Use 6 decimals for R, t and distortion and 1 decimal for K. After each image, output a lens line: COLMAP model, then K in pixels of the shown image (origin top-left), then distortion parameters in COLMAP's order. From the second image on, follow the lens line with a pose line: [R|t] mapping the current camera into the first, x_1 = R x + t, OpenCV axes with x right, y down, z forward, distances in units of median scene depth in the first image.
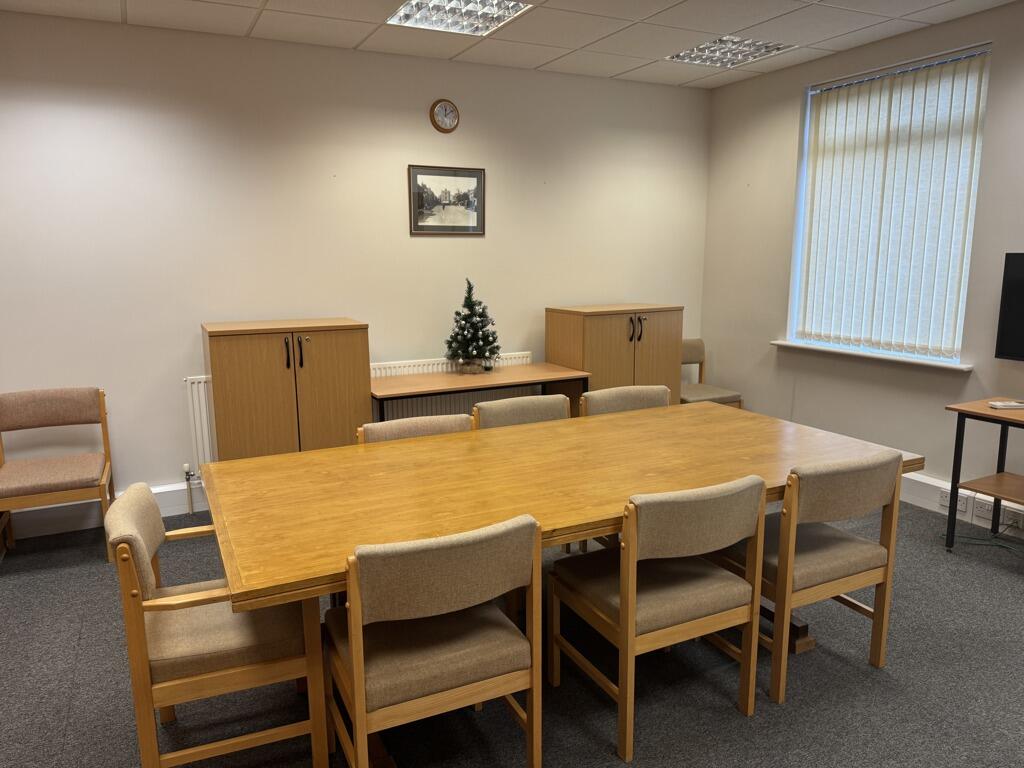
lens RADIAL K [[737.9, 0, 511.3], [0, 737.9, 430.0], [0, 0, 1]] dist [0.084875, -0.091003]
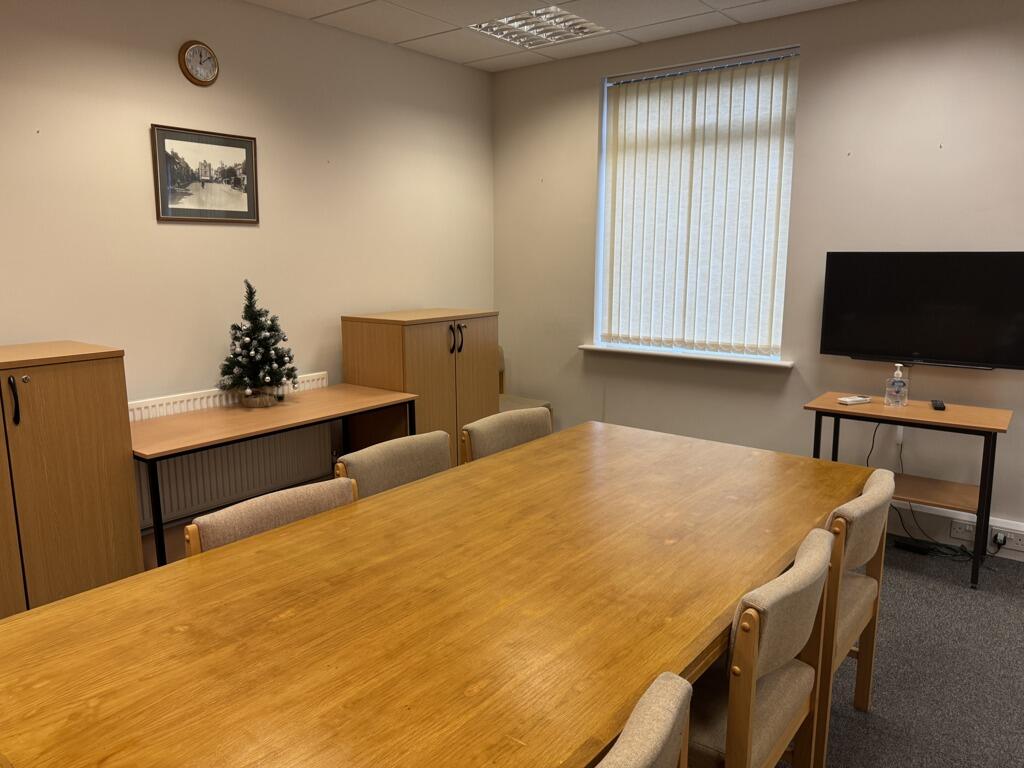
lens RADIAL K [[735.5, 0, 512.4], [0, 735.5, 407.3], [0, 0, 1]] dist [0.086773, -0.167505]
pose [[0.904661, -0.082238, 0.418121, -0.140593], [0.095267, 0.995398, -0.010344, -0.044957], [-0.415346, 0.049191, 0.908332, 0.219664]]
